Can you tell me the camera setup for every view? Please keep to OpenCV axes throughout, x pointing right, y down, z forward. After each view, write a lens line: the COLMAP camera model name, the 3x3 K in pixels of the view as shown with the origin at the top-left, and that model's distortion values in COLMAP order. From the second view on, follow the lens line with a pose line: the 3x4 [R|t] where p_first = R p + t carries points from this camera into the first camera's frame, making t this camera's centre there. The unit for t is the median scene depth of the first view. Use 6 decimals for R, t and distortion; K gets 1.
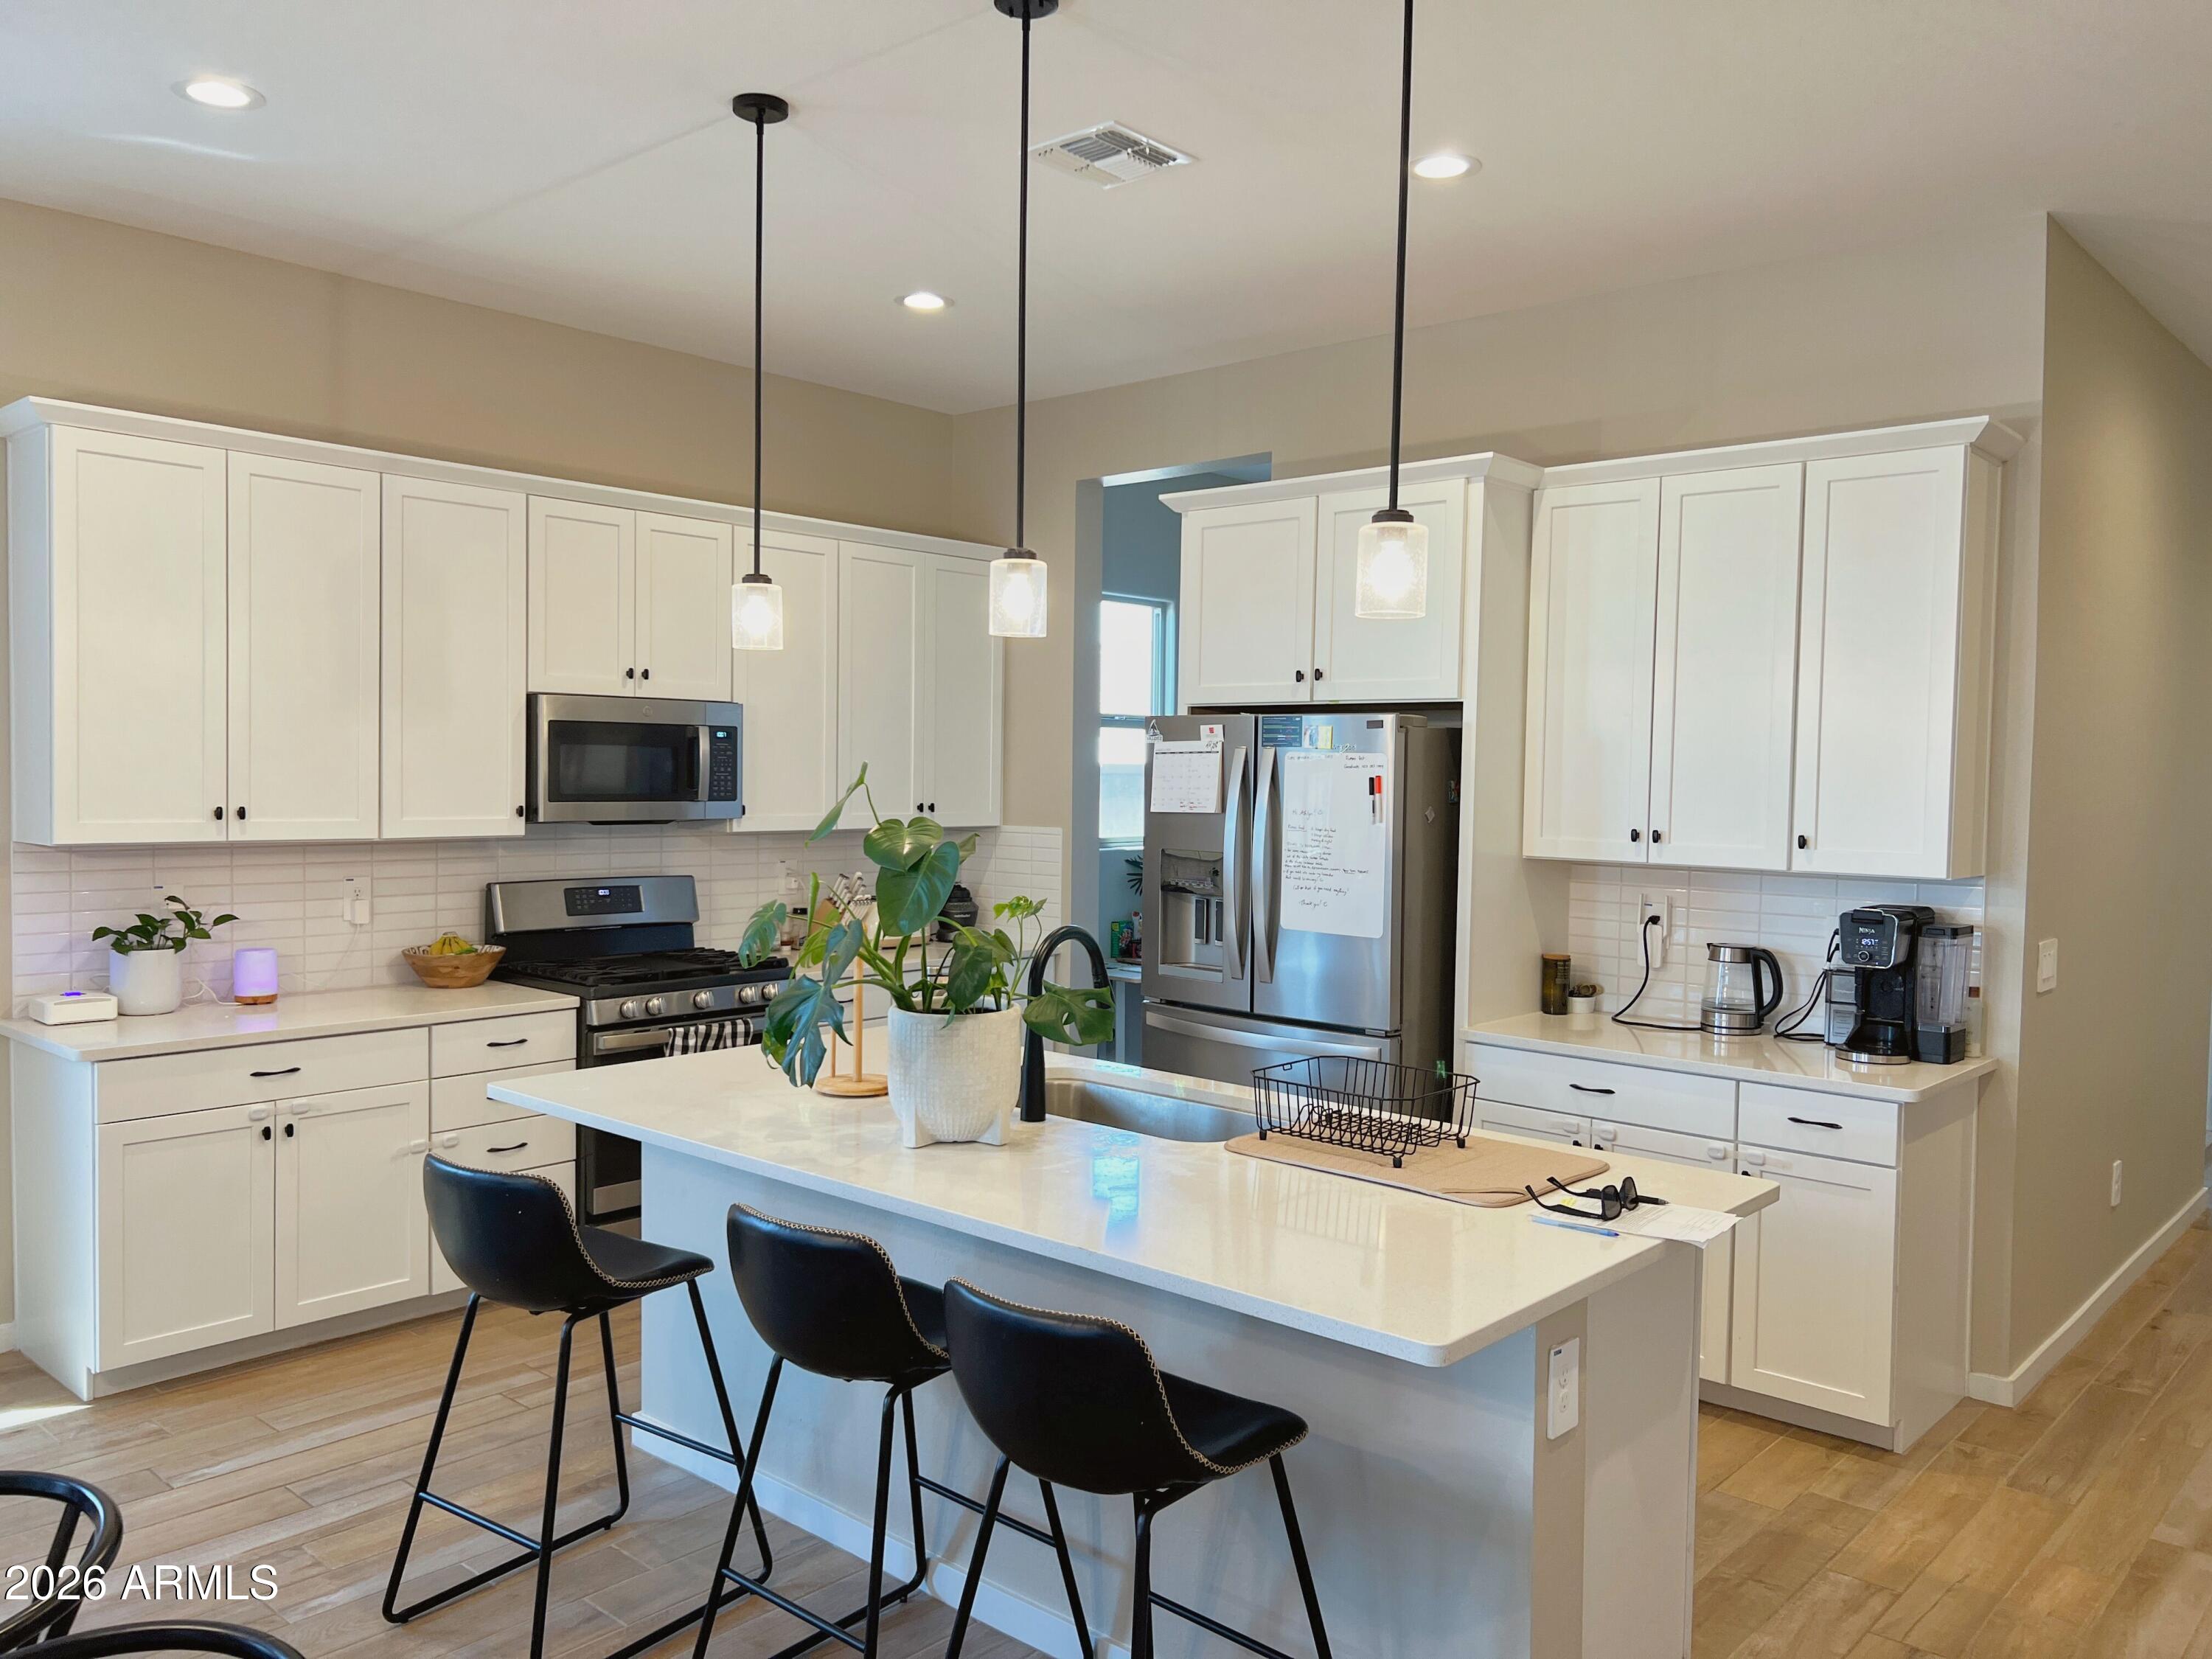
lens RADIAL K [[1690.1, 0, 1106.0], [0, 1690.1, 829.5], [0, 0, 1]] dist [0.099398, -0.154203]
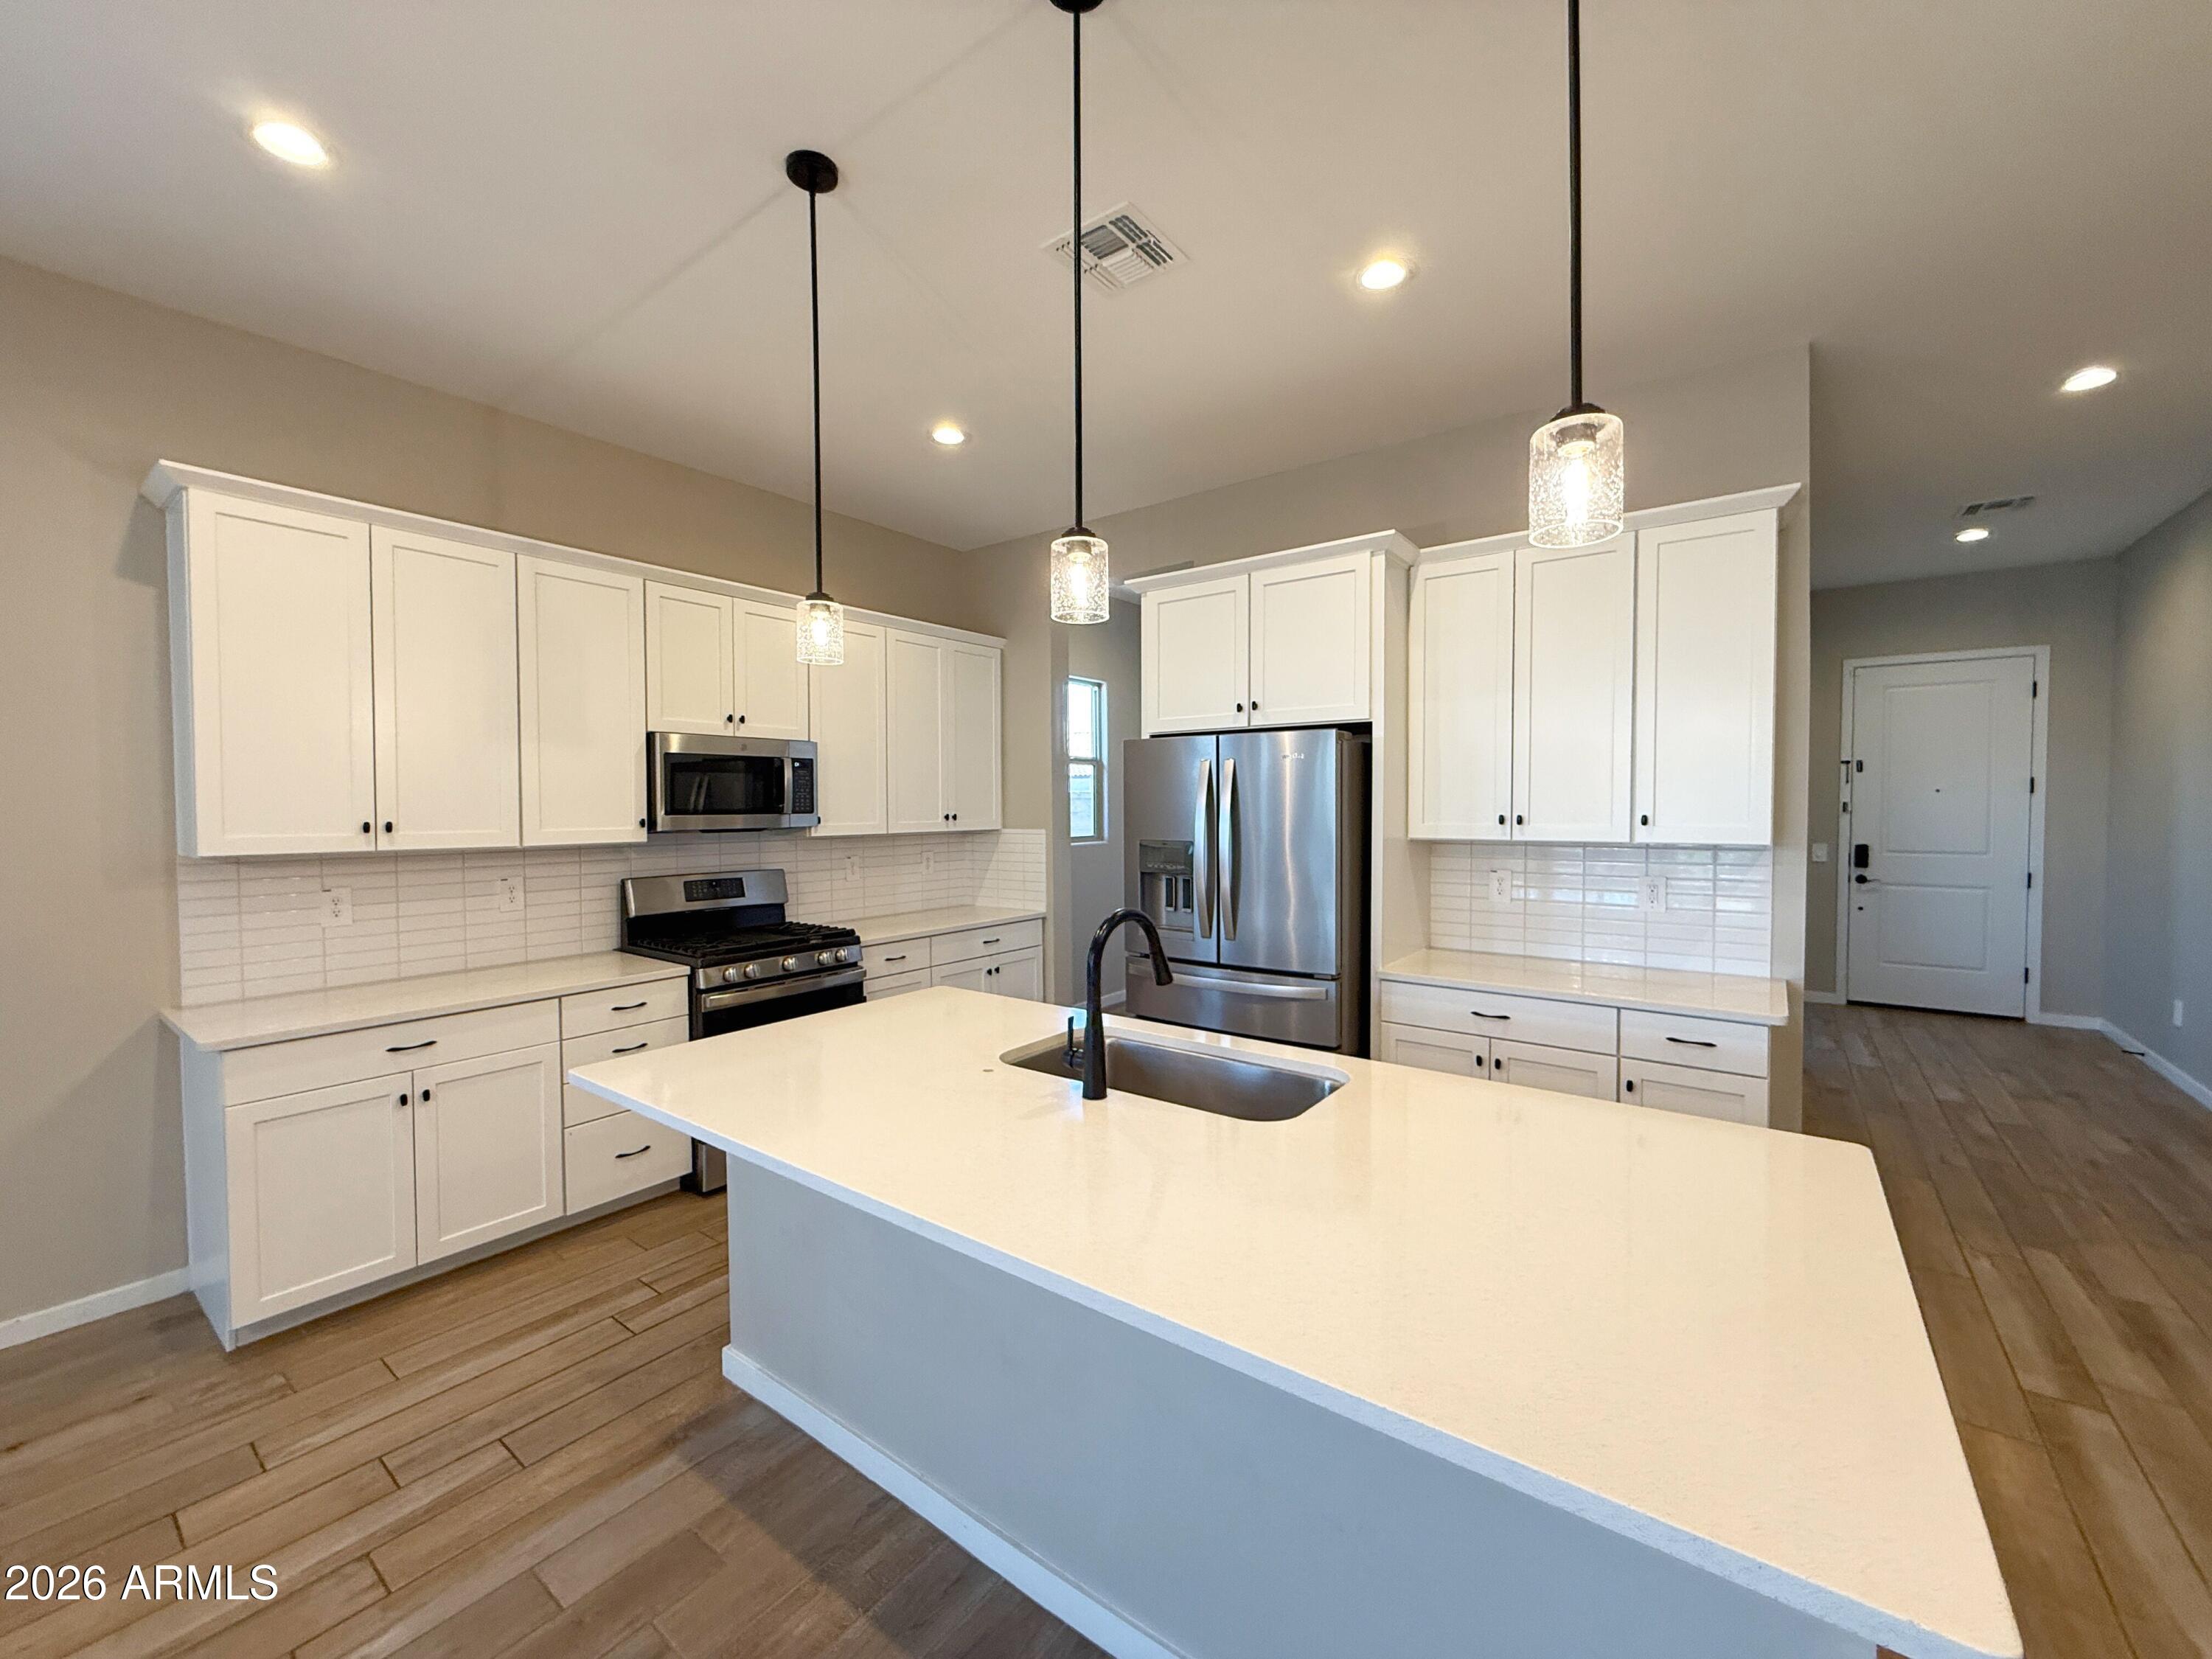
lens RADIAL K [[879.3, 0, 1098.9], [0, 879.3, 828.7], [0, 0, 1]] dist [0.000420, -0.000034]
pose [[0.996284, -0.023416, 0.082881, -0.056742], [0.024361, 0.999649, -0.010411, 0.009309], [-0.082608, 0.012391, 0.996505, 0.323411]]
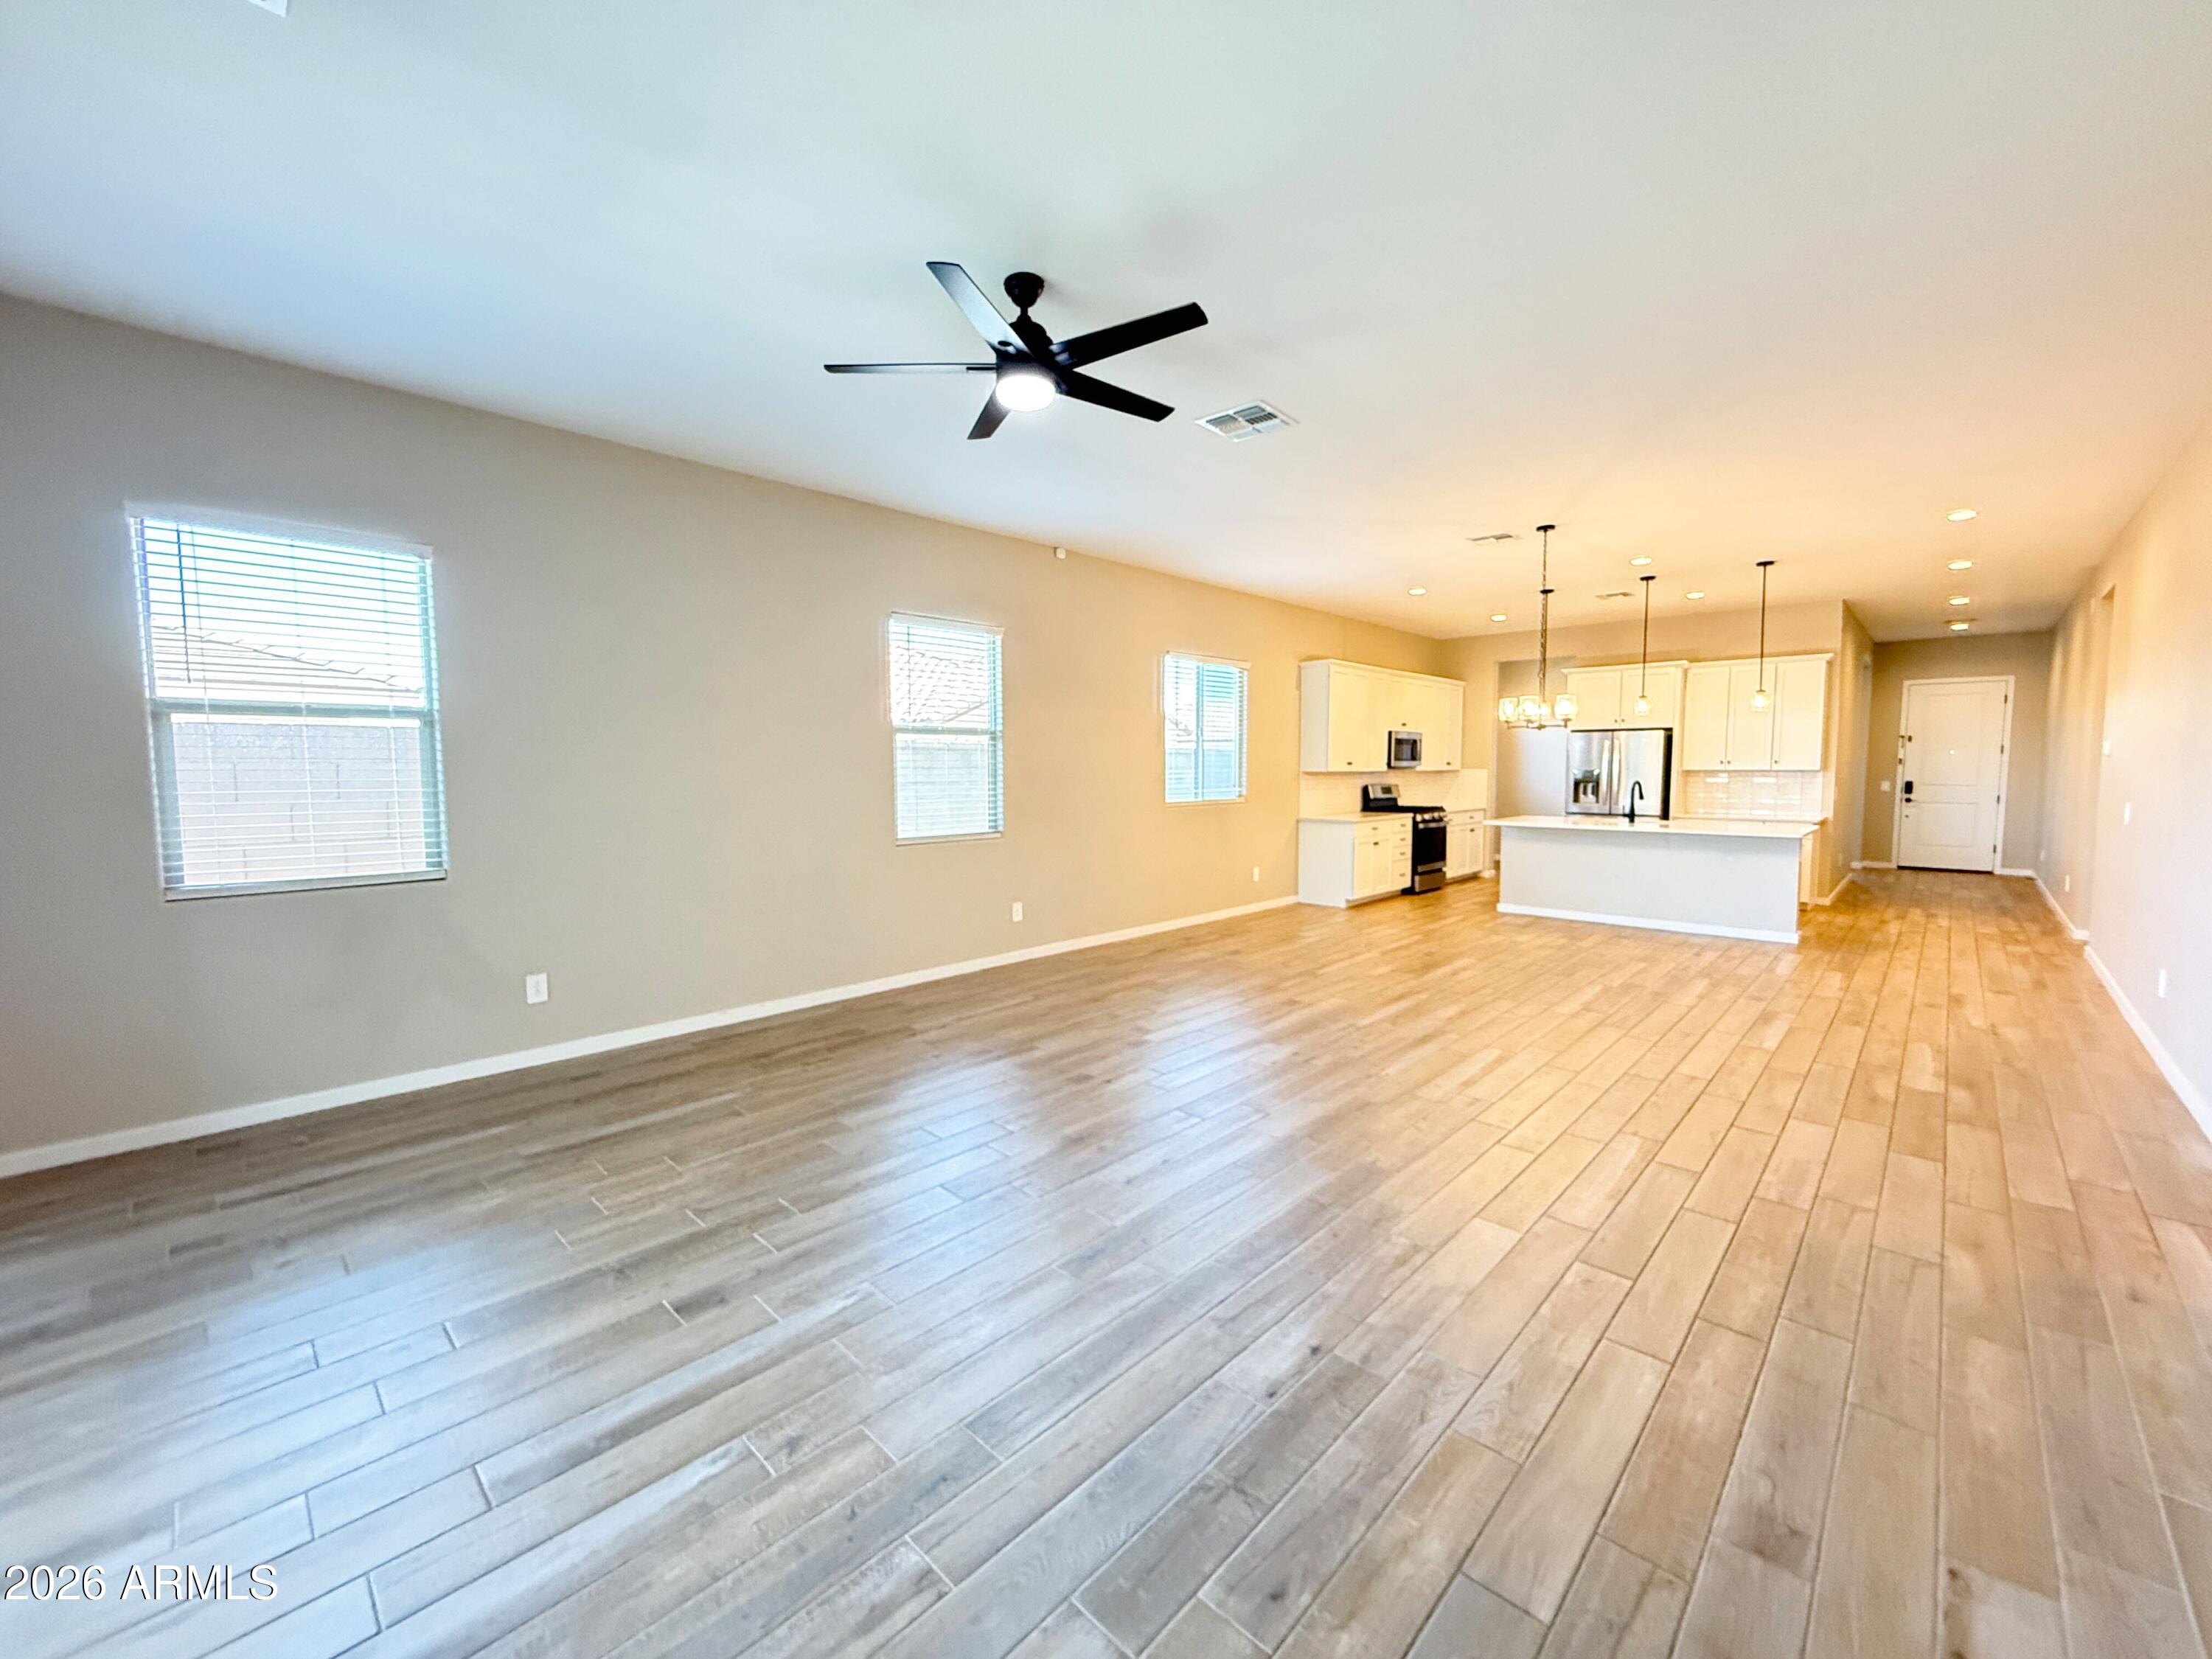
lens RADIAL K [[879.3, 0, 1098.9], [0, 879.3, 828.7], [0, 0, 1]] dist [0.000420, -0.000034]
pose [[0.999264, -0.016361, -0.034698, -0.940529], [0.017435, 0.999371, 0.030870, 0.062319], [0.034171, -0.031452, 0.998921, -0.931441]]
